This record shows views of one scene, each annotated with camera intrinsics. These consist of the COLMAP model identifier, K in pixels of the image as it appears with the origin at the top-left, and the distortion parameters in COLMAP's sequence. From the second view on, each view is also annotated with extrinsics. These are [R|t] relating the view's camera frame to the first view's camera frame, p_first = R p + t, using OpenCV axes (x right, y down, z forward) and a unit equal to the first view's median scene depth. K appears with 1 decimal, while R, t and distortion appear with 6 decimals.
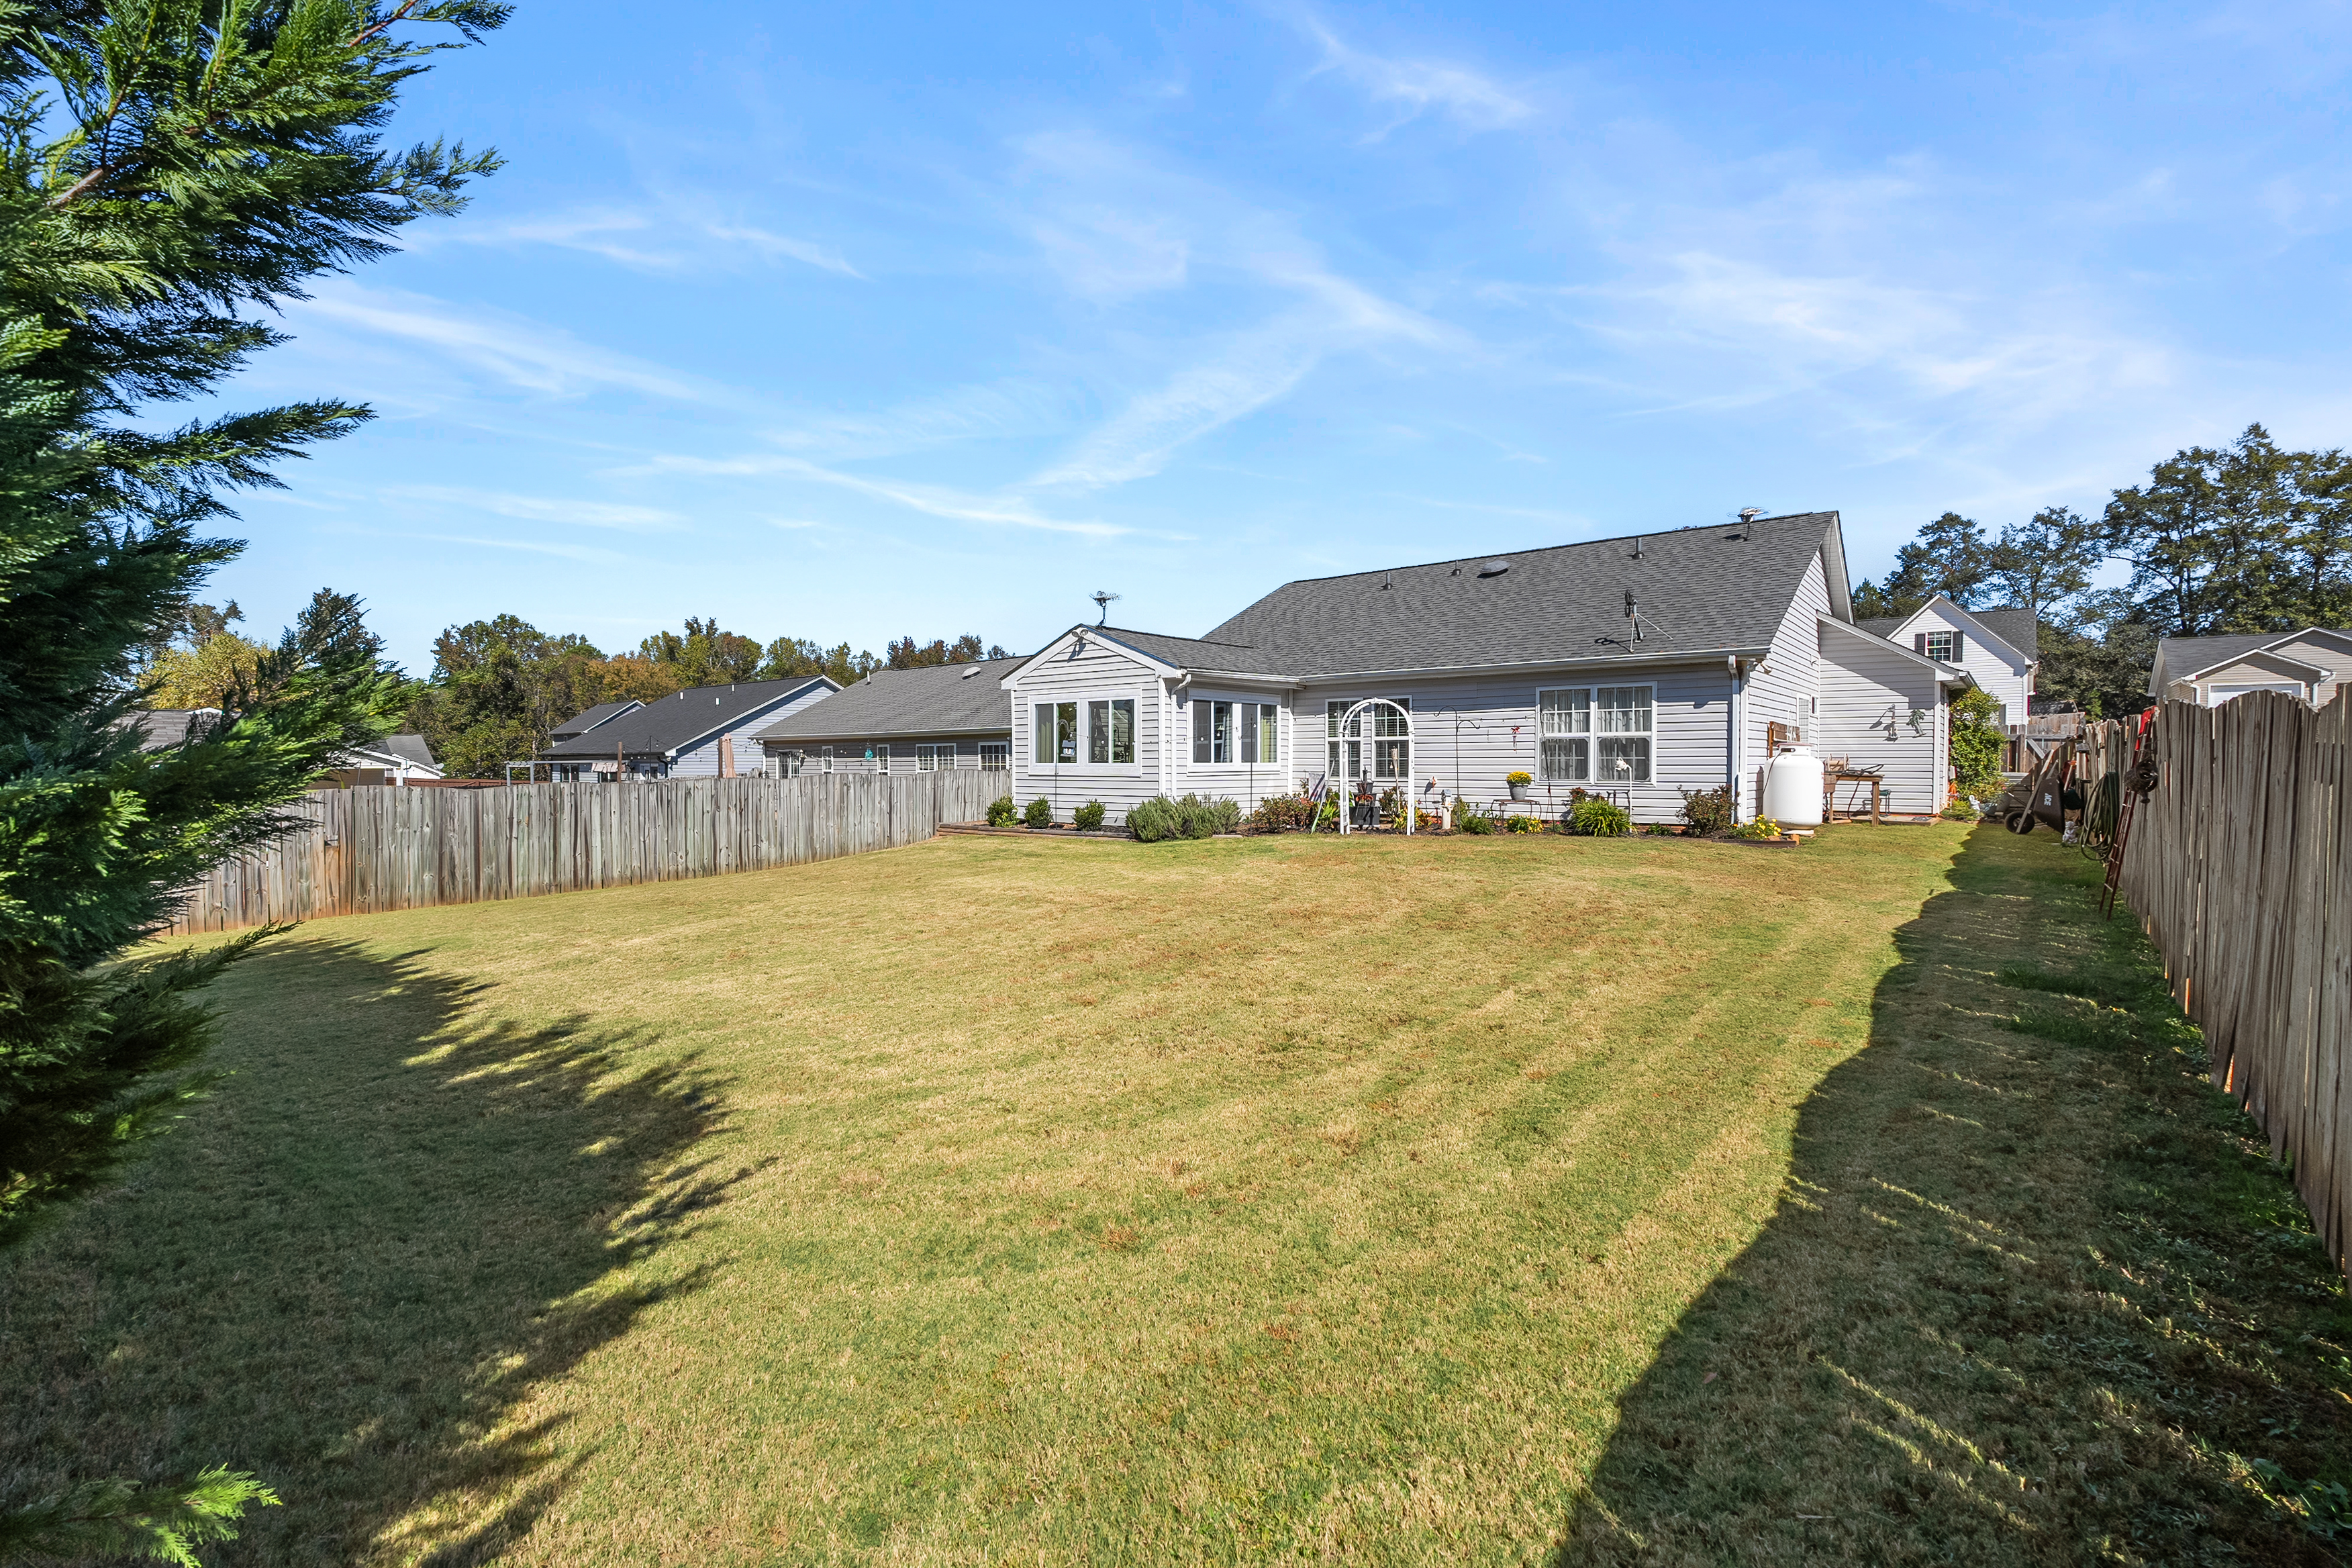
lens RADIAL K [[1029.3, 0, 1176.0], [0, 1029.3, 784.0], [0, 0, 1]] dist [-0.001206, -0.000209]
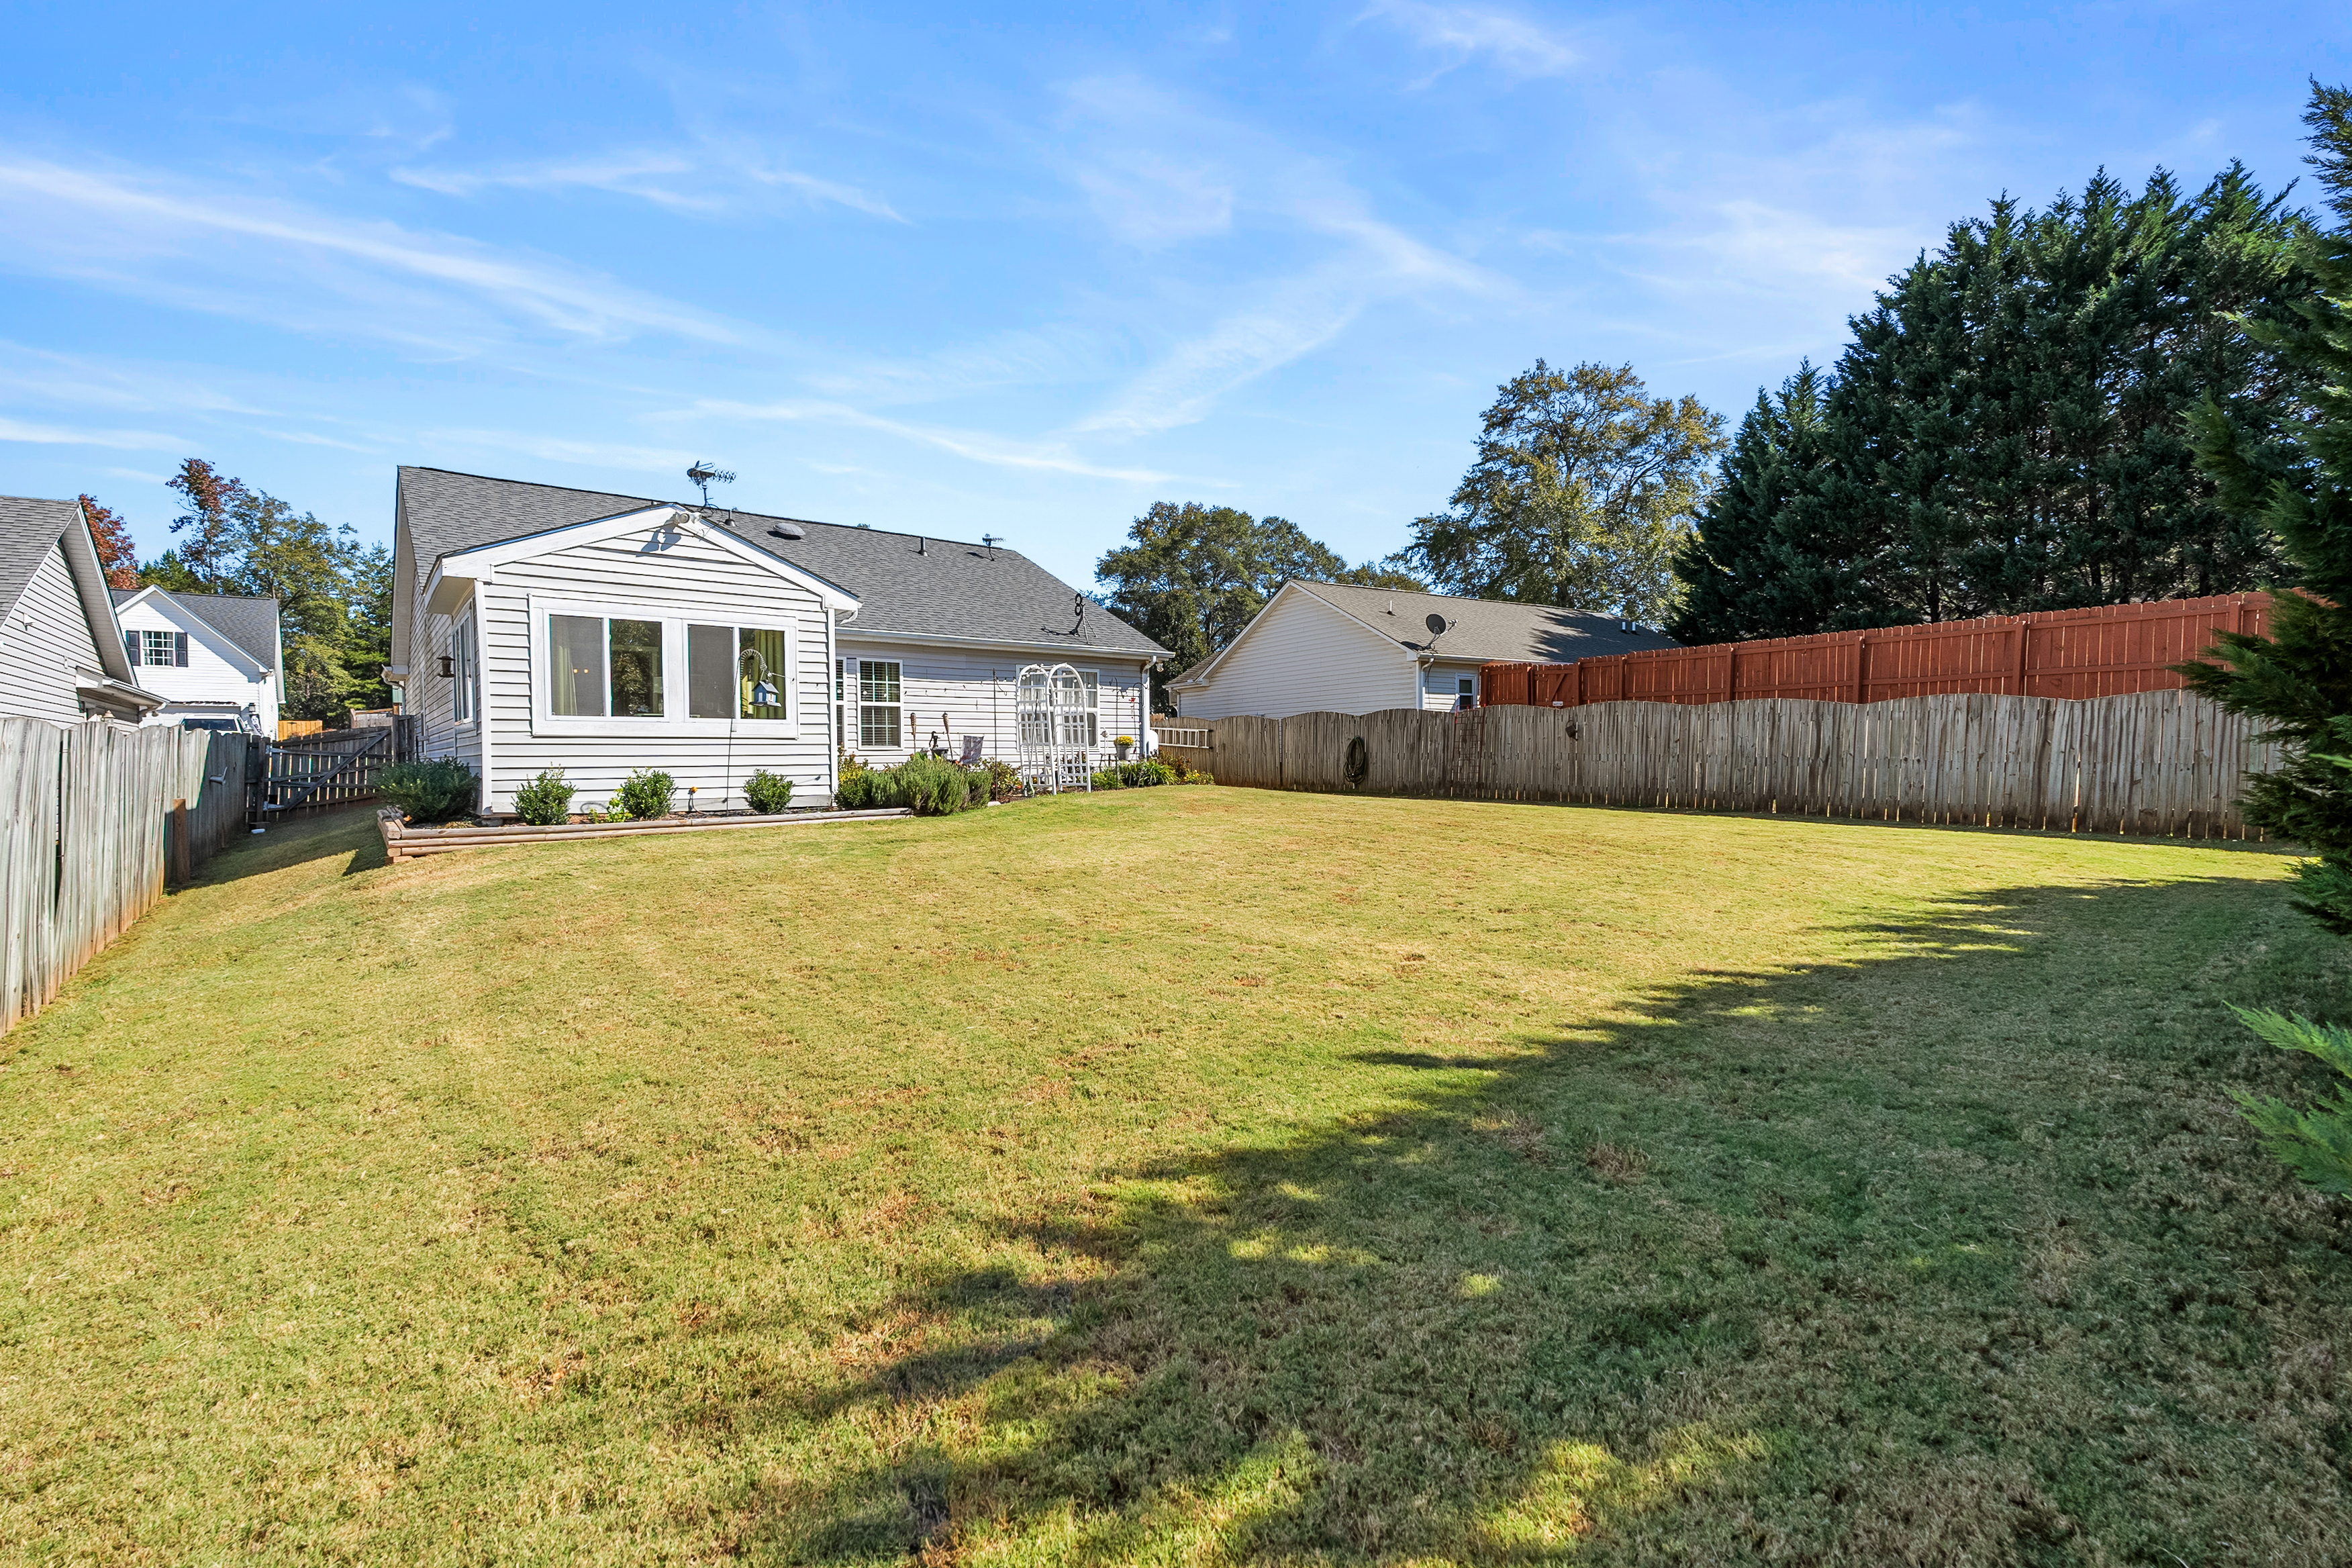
lens RADIAL K [[1029.3, 0, 1176.0], [0, 1029.3, 784.0], [0, 0, 1]] dist [-0.001206, -0.000209]
pose [[0.189228, -0.025821, 0.981594, -0.701640], [0.027501, 0.999401, 0.020988, 0.016998], [-0.981548, 0.023023, 0.189825, 0.599360]]
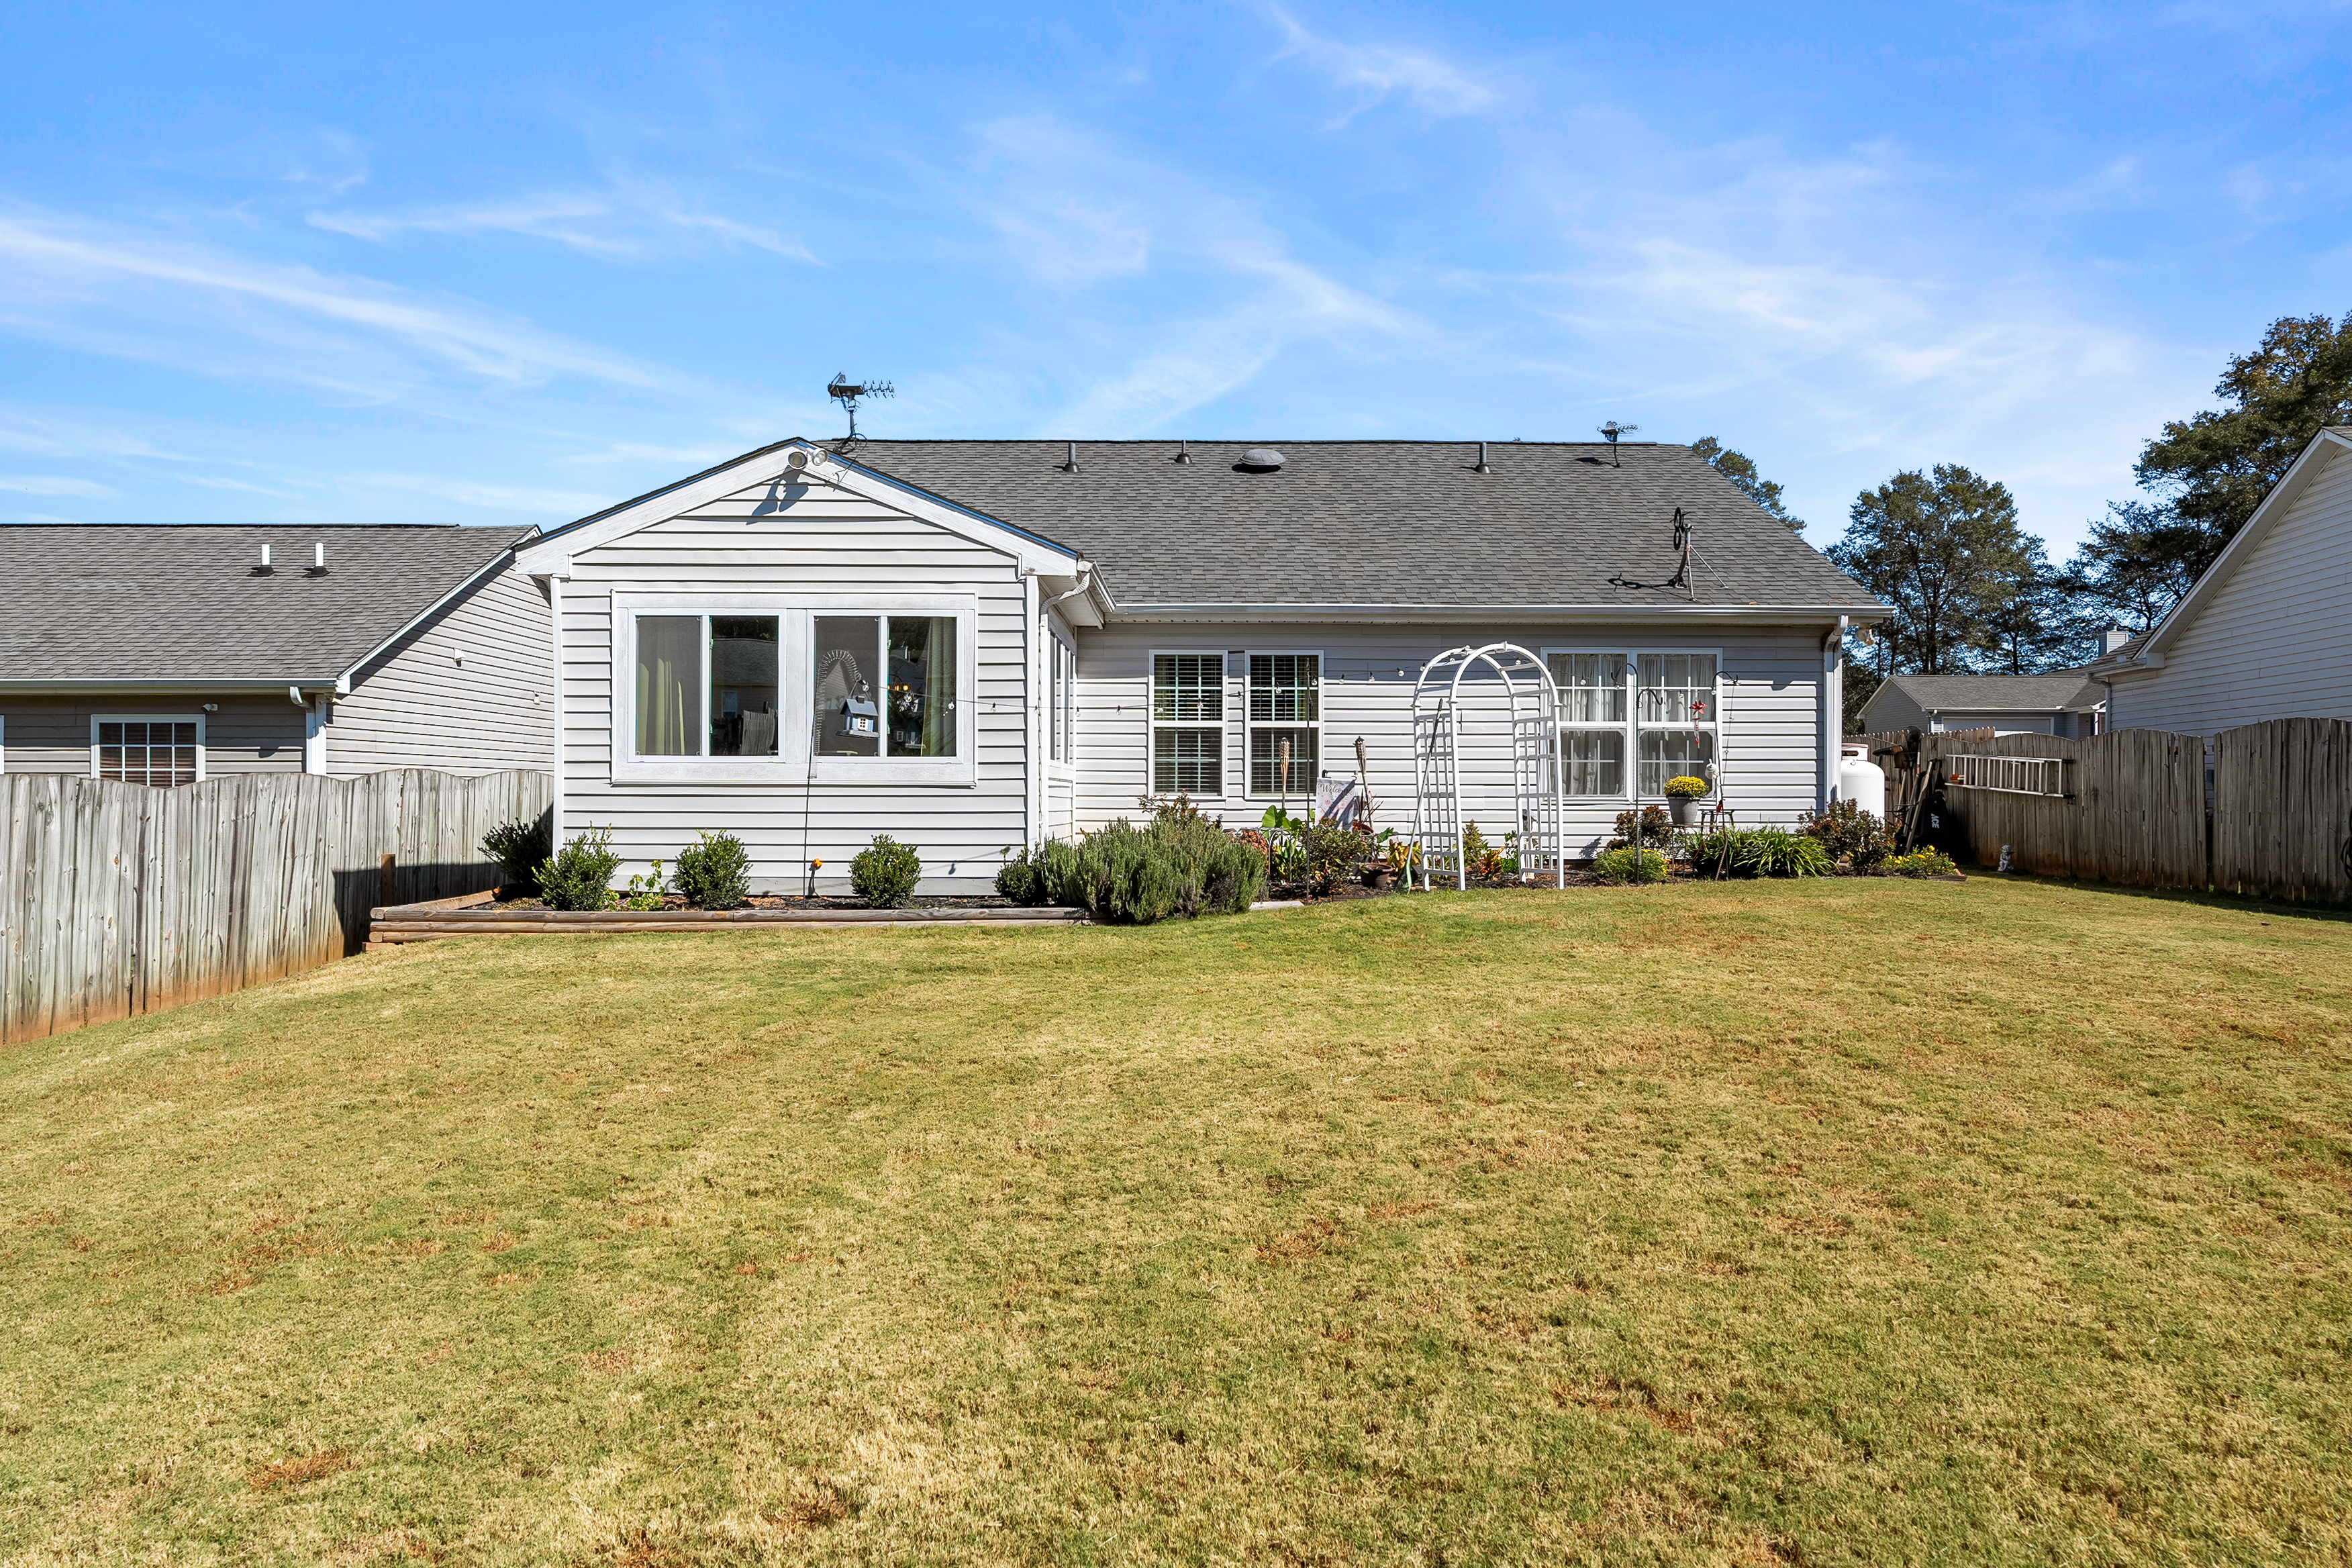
lens RADIAL K [[1546.4, 0, 1176.0], [0, 1546.4, 784.0], [0, 0, 1]] dist [-0.005850, 0.001252]
pose [[0.763760, 0.009327, 0.645433, -0.409809], [0.009520, 0.999624, -0.025712, 0.010280], [-0.645430, 0.025782, 0.763384, 0.417425]]
